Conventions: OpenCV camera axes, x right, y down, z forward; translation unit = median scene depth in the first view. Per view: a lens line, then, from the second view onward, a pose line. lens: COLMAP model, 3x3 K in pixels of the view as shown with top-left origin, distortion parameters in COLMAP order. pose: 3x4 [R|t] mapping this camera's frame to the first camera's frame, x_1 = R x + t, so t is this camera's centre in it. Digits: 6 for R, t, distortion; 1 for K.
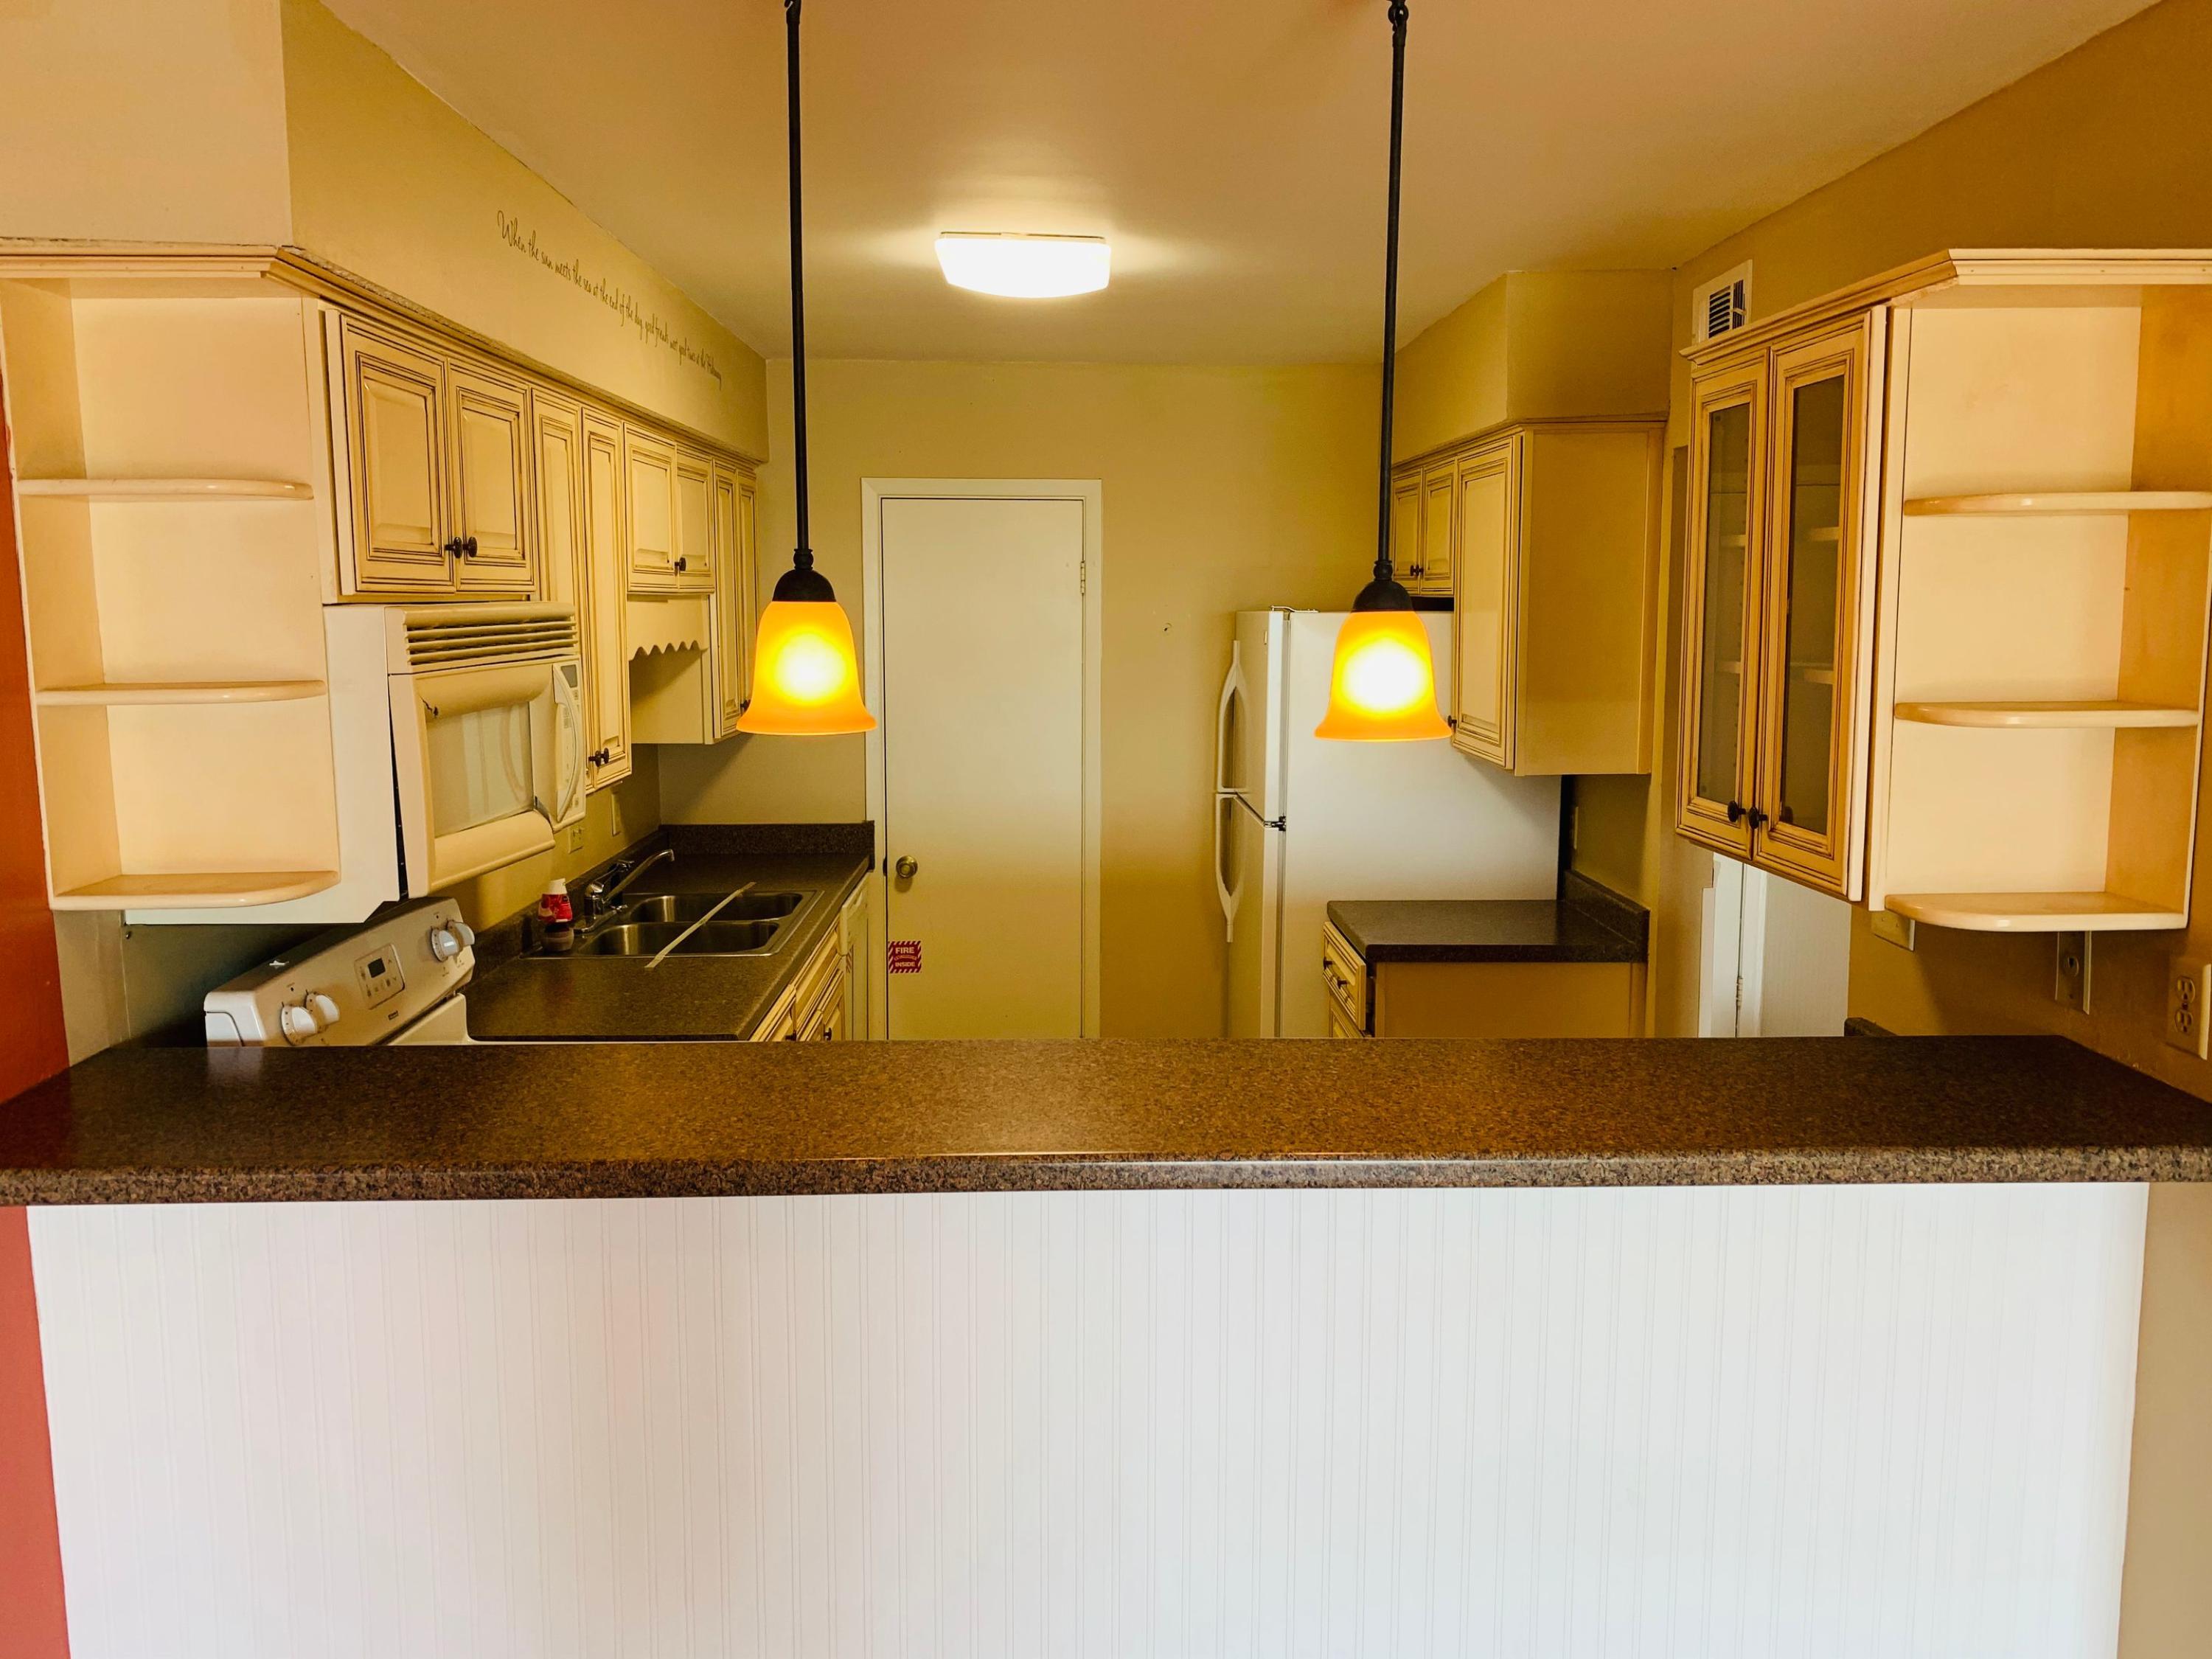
lens RADIAL K [[1705.9, 0, 1106.0], [0, 1705.9, 829.5], [0, 0, 1]] dist [0.066834, -0.125965]
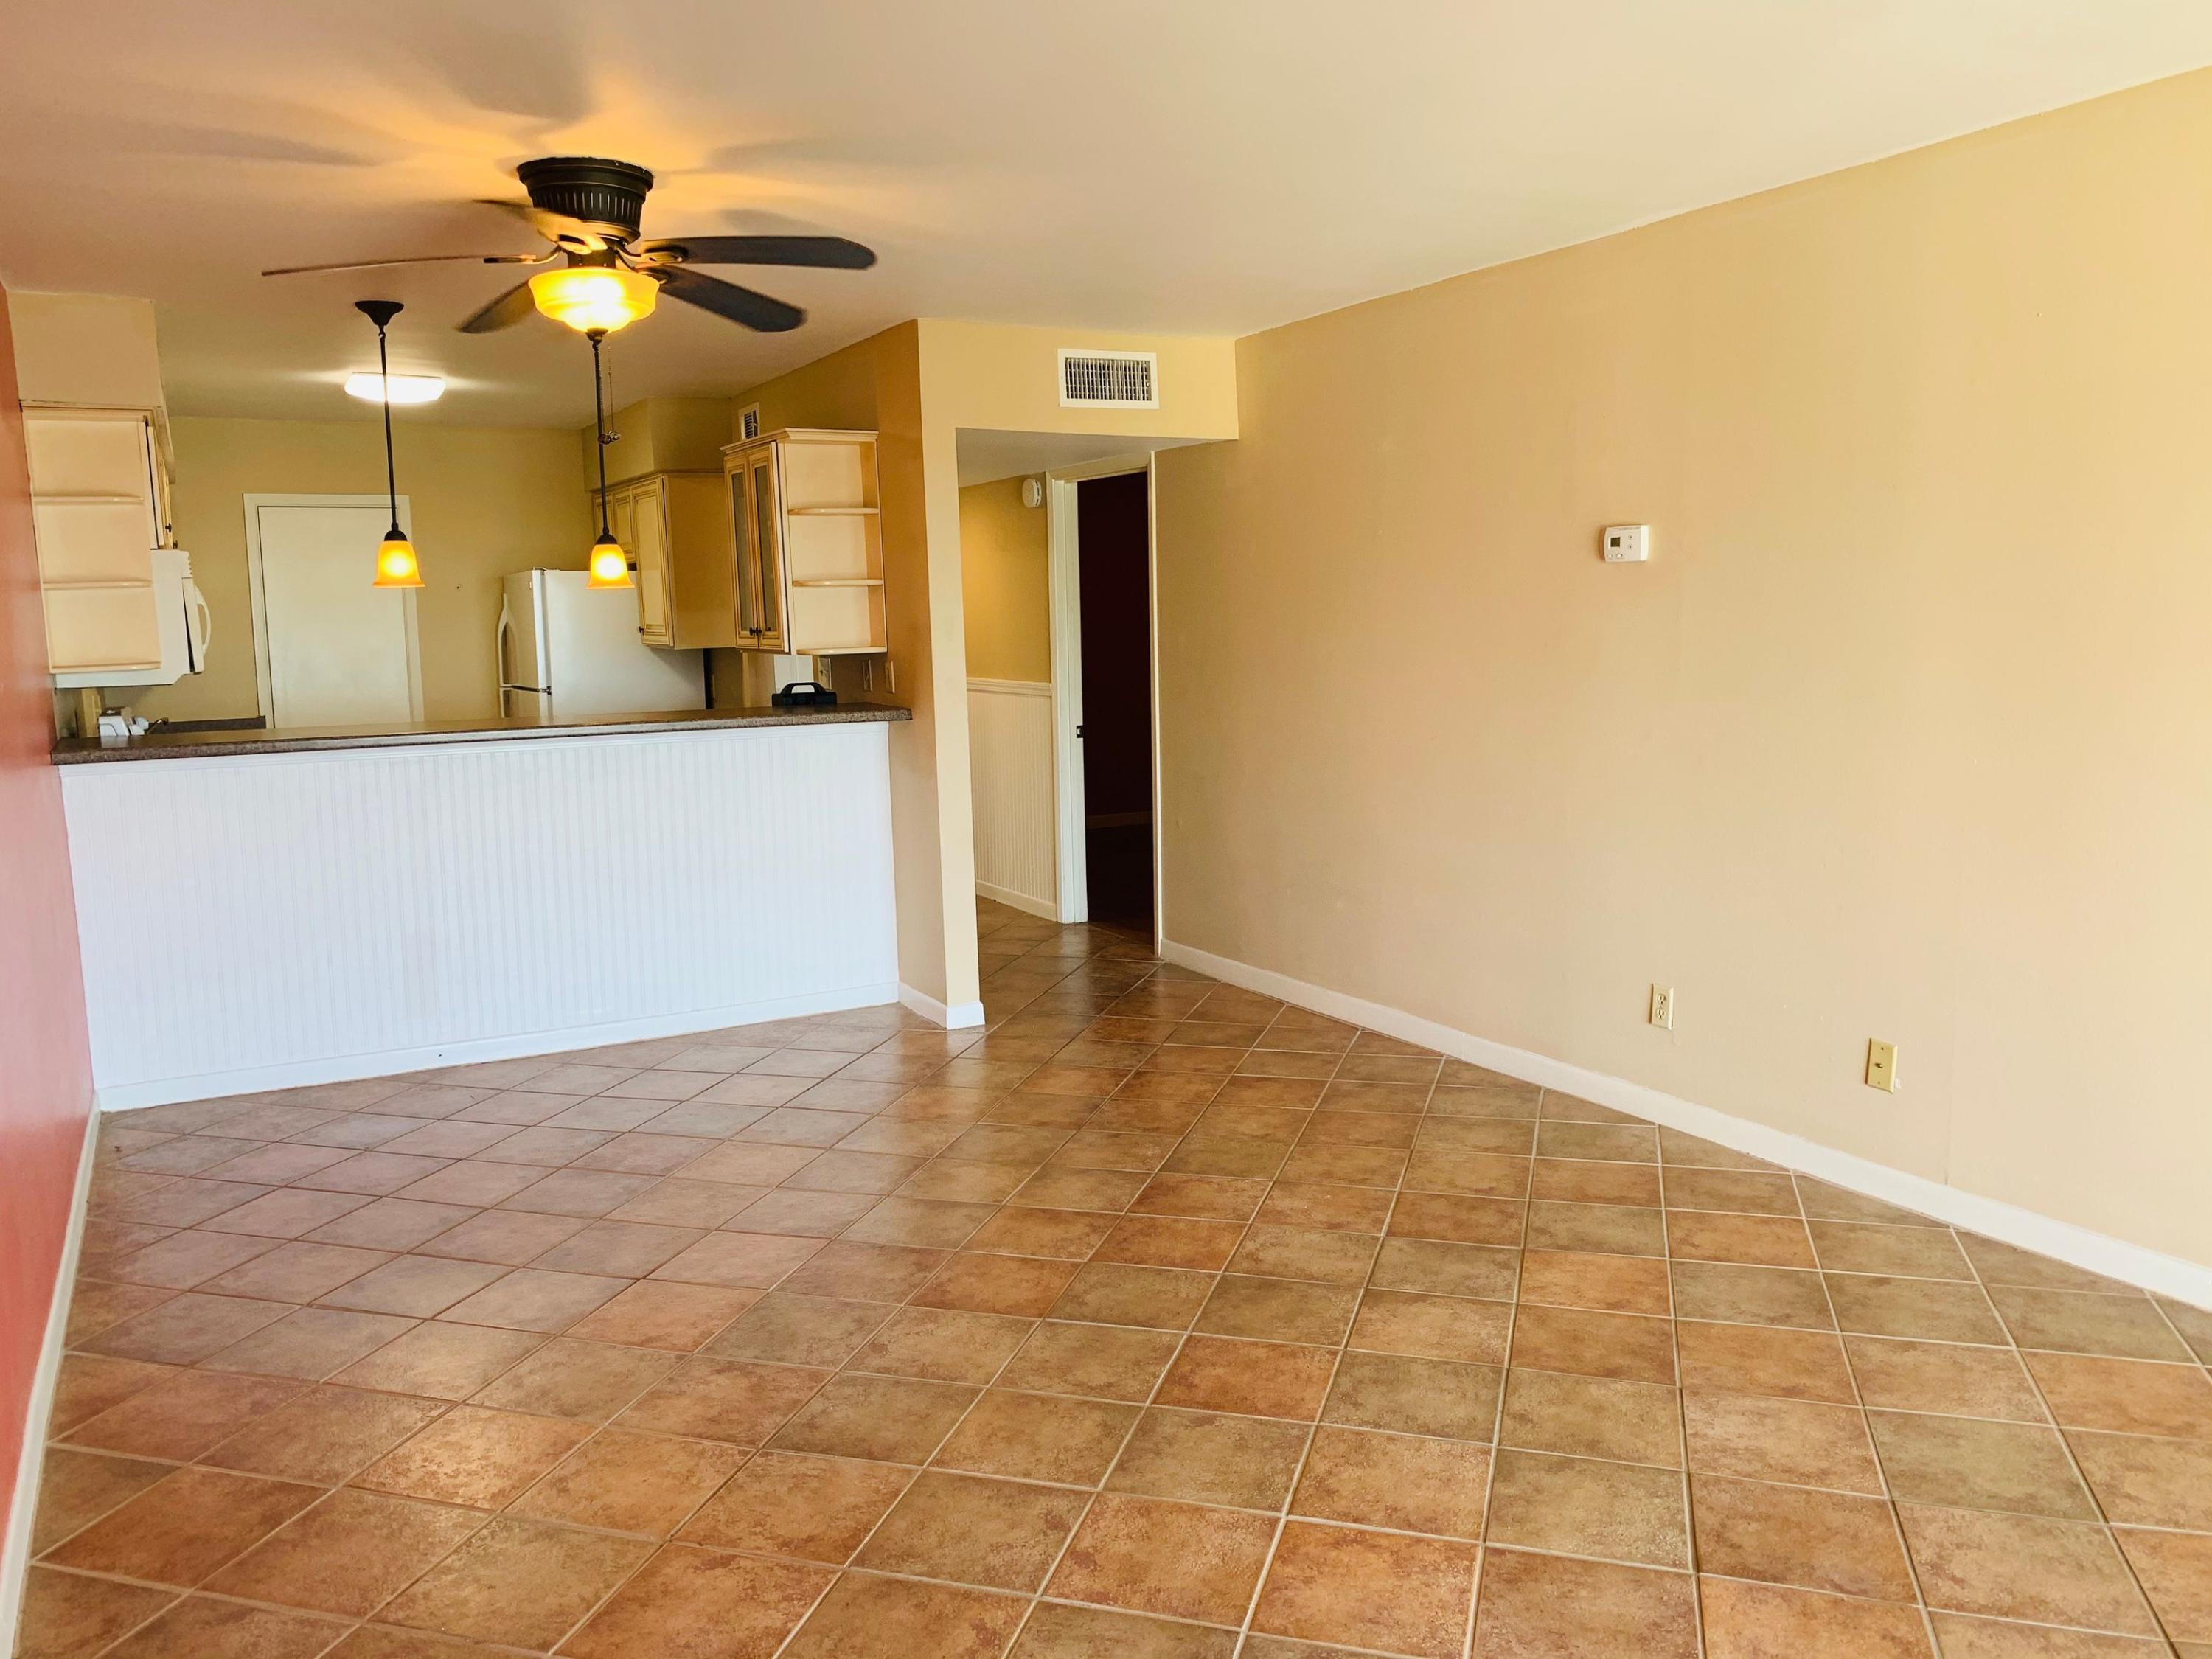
lens RADIAL K [[1705.9, 0, 1106.0], [0, 1705.9, 829.5], [0, 0, 1]] dist [0.066834, -0.125965]
pose [[0.896620, -0.076455, 0.436150, -0.199135], [0.080348, 0.996721, 0.009544, 0.202867], [-0.435449, 0.026486, 0.899824, -1.020792]]
